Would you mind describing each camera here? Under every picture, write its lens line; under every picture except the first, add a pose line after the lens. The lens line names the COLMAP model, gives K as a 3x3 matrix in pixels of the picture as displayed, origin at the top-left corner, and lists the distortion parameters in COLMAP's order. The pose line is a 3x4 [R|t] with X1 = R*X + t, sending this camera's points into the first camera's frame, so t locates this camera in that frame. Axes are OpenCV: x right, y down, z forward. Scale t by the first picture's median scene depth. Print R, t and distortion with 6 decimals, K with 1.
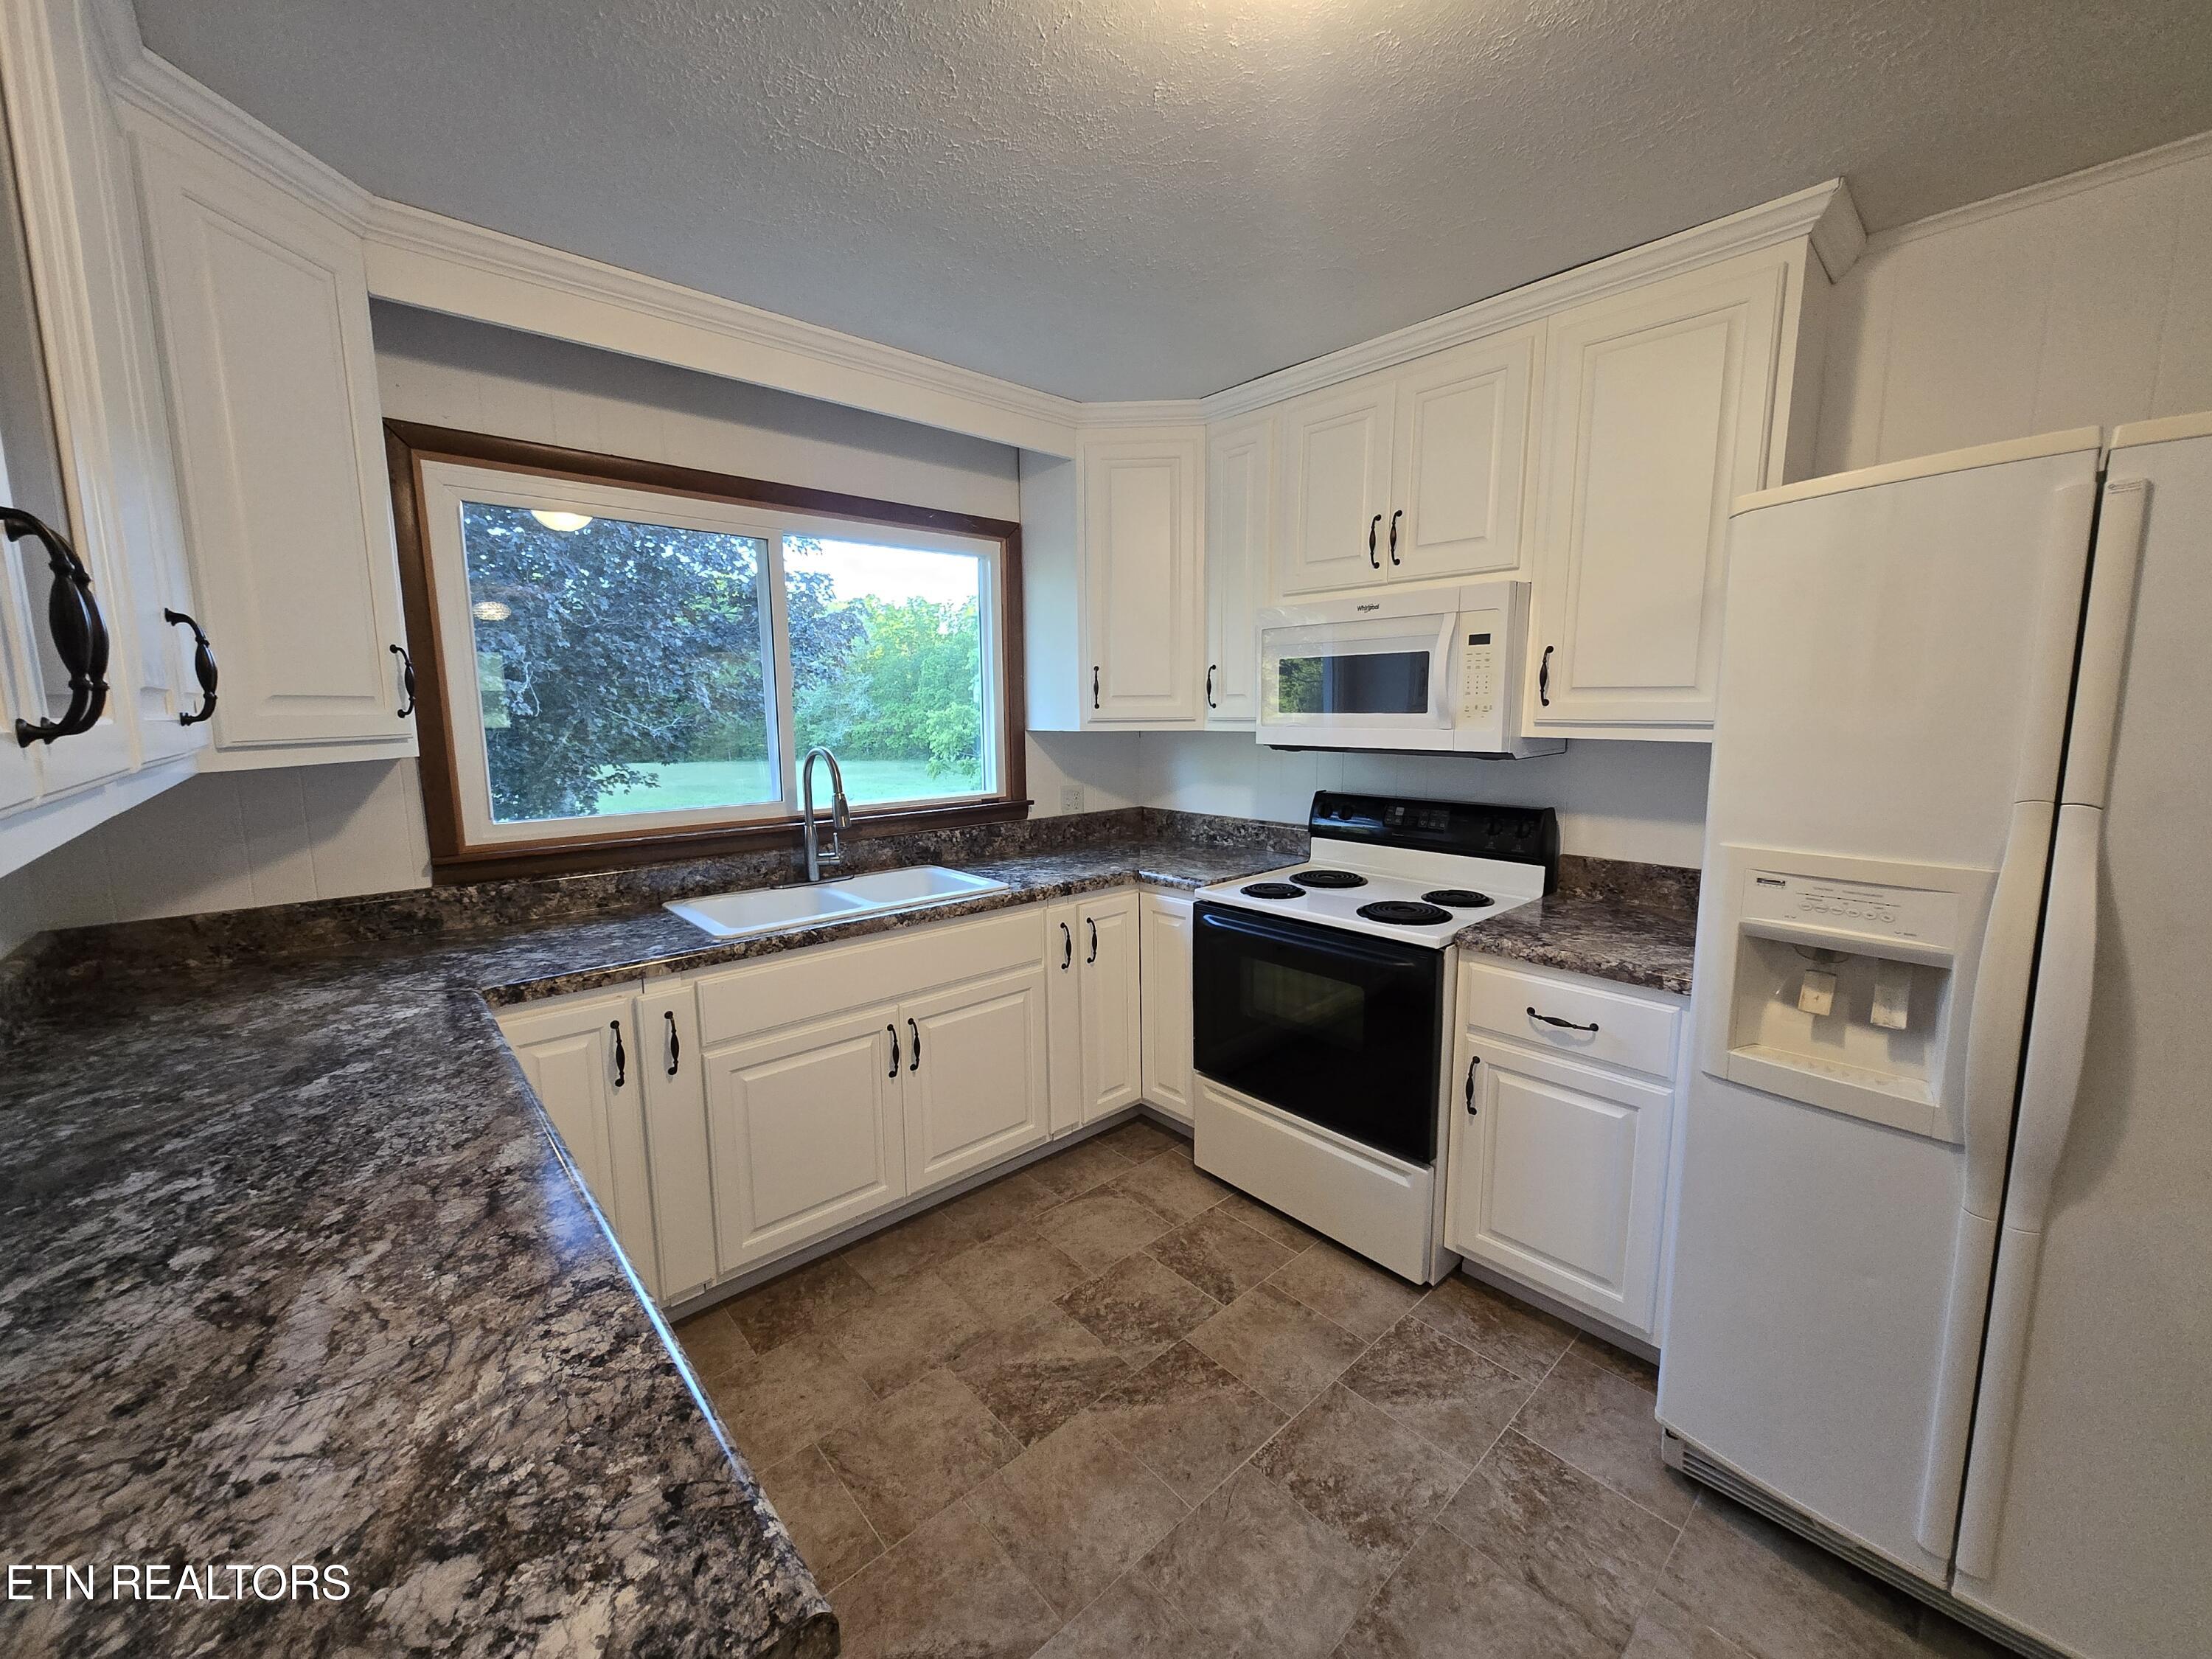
lens RADIAL K [[867.7, 0, 1095.9], [0, 867.7, 825.7], [0, 0, 1]] dist [-0.001800, -0.000308]
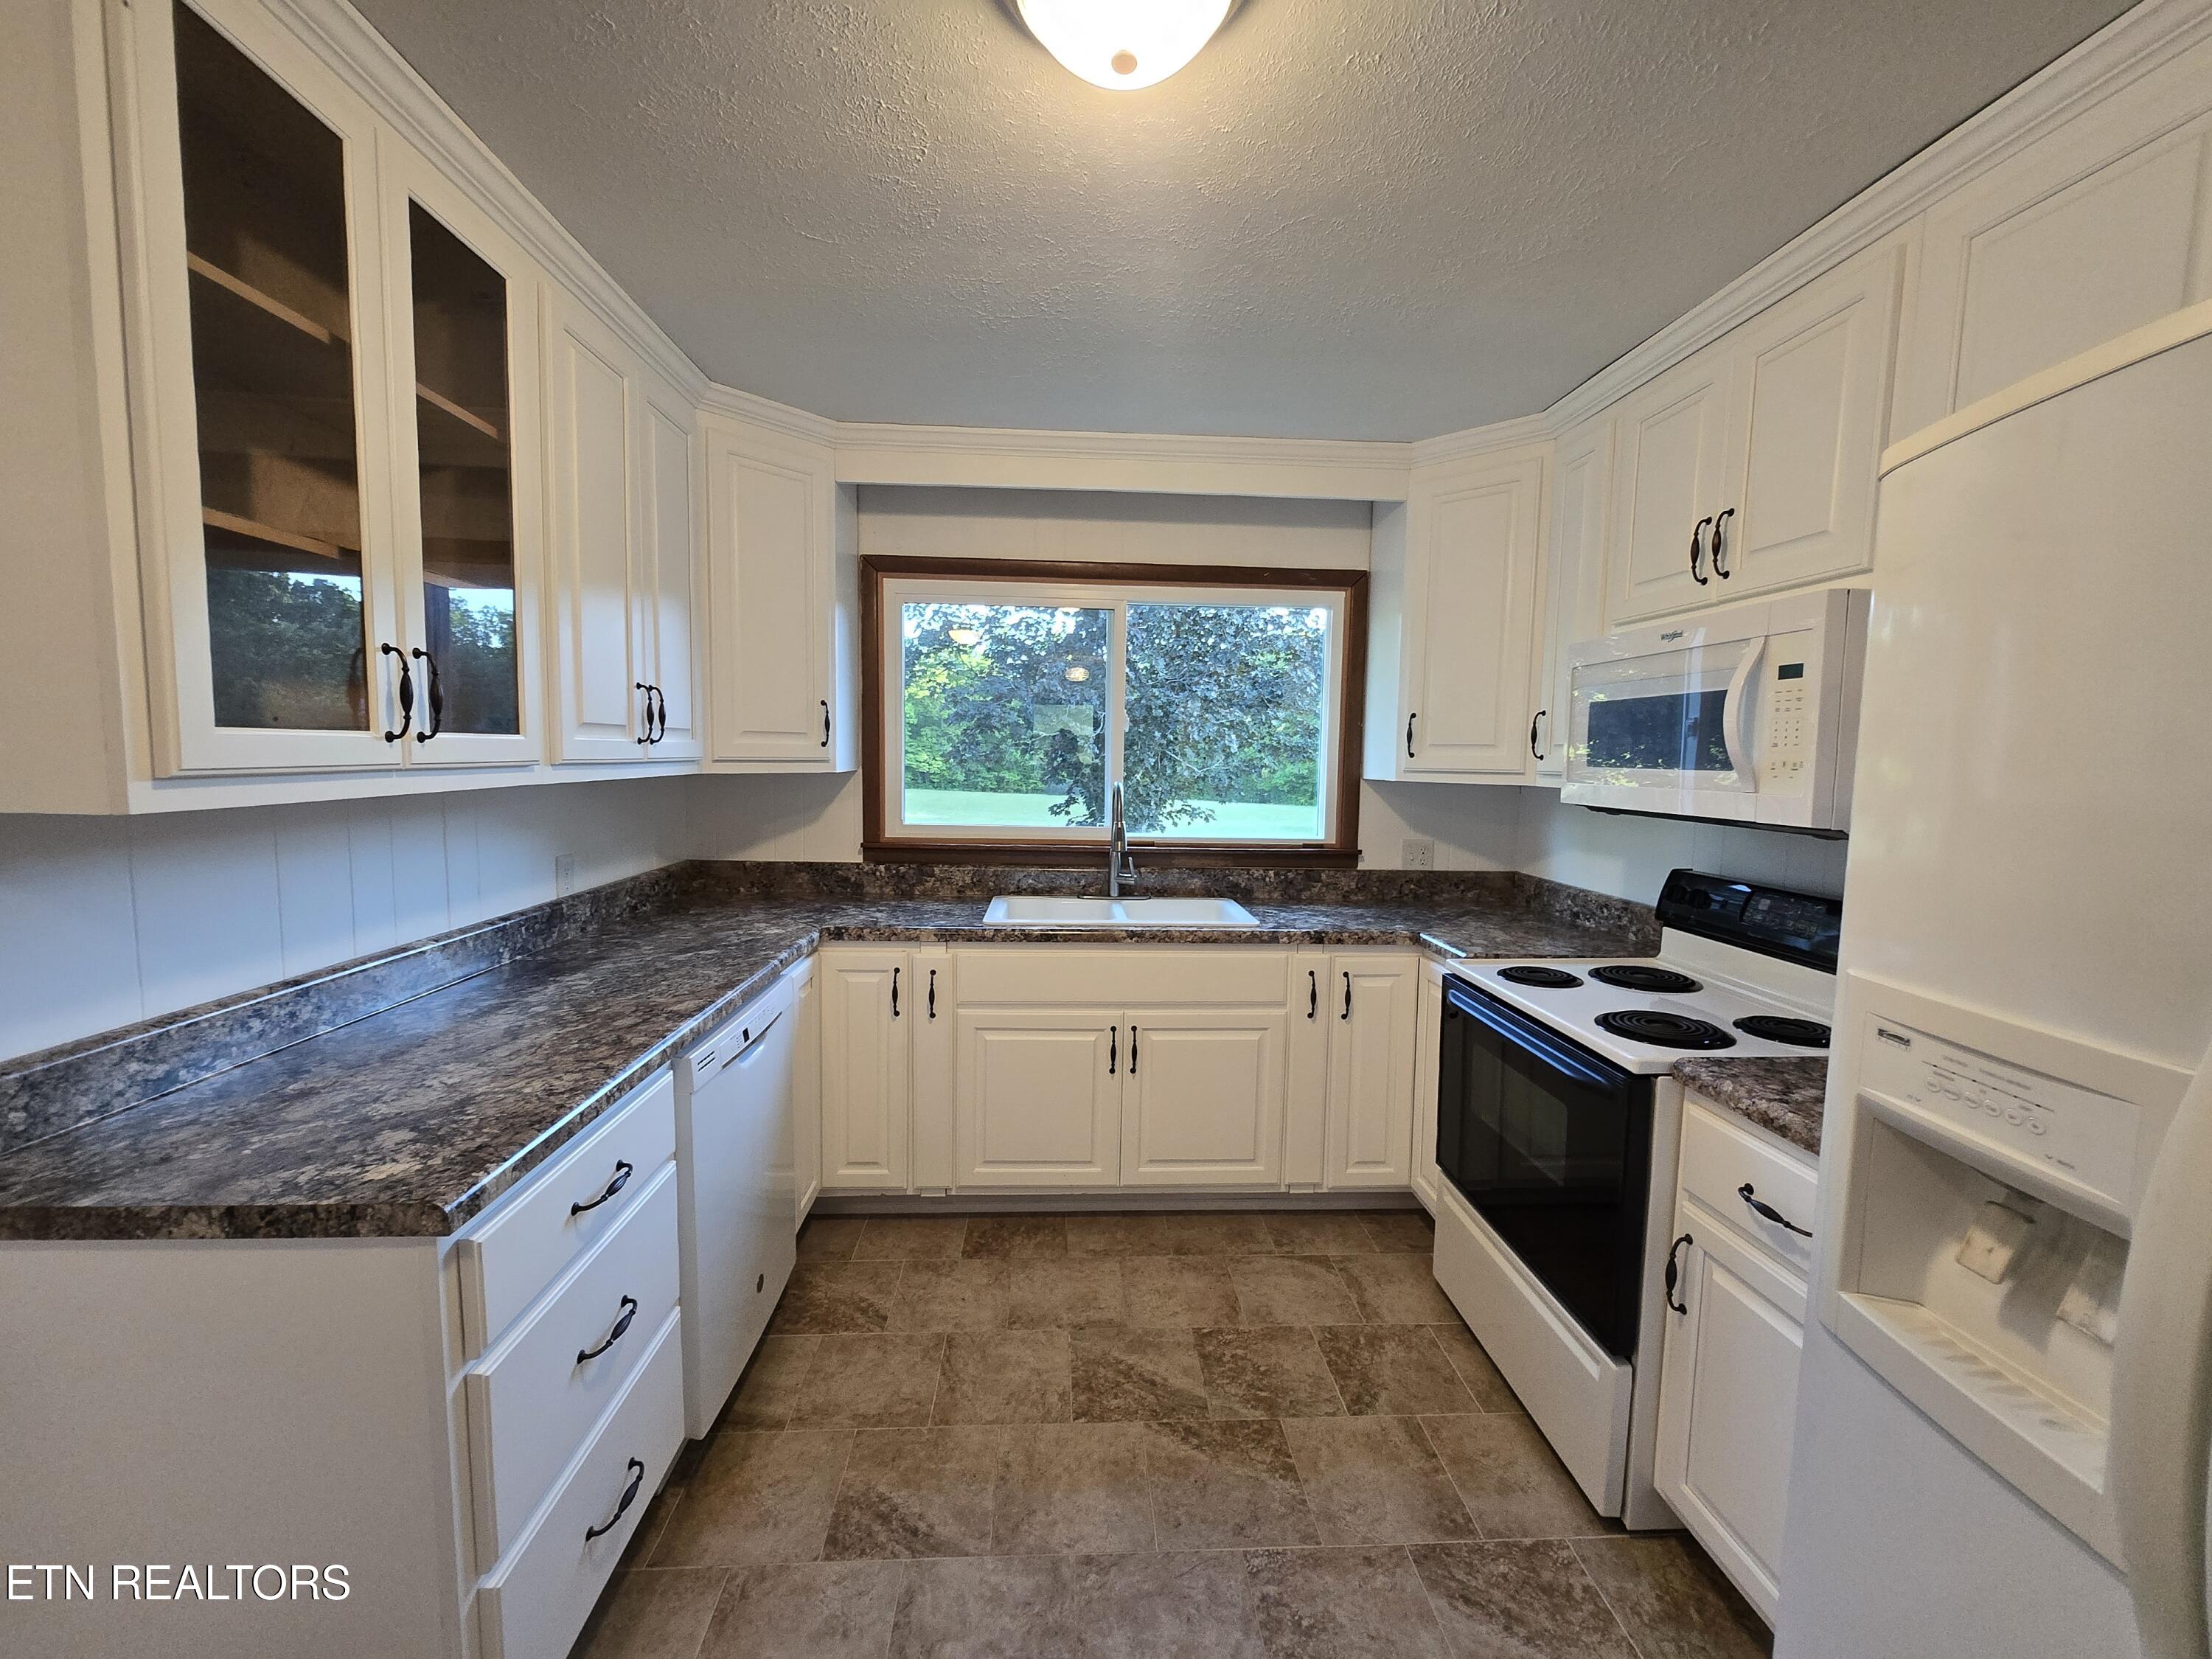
lens RADIAL K [[867.7, 0, 1095.9], [0, 867.7, 825.7], [0, 0, 1]] dist [-0.001800, -0.000308]
pose [[0.777743, 0.075485, -0.624033, 0.444197], [-0.111076, 0.993644, -0.018241, -0.008112], [0.618690, 0.083502, 0.781185, 0.080571]]
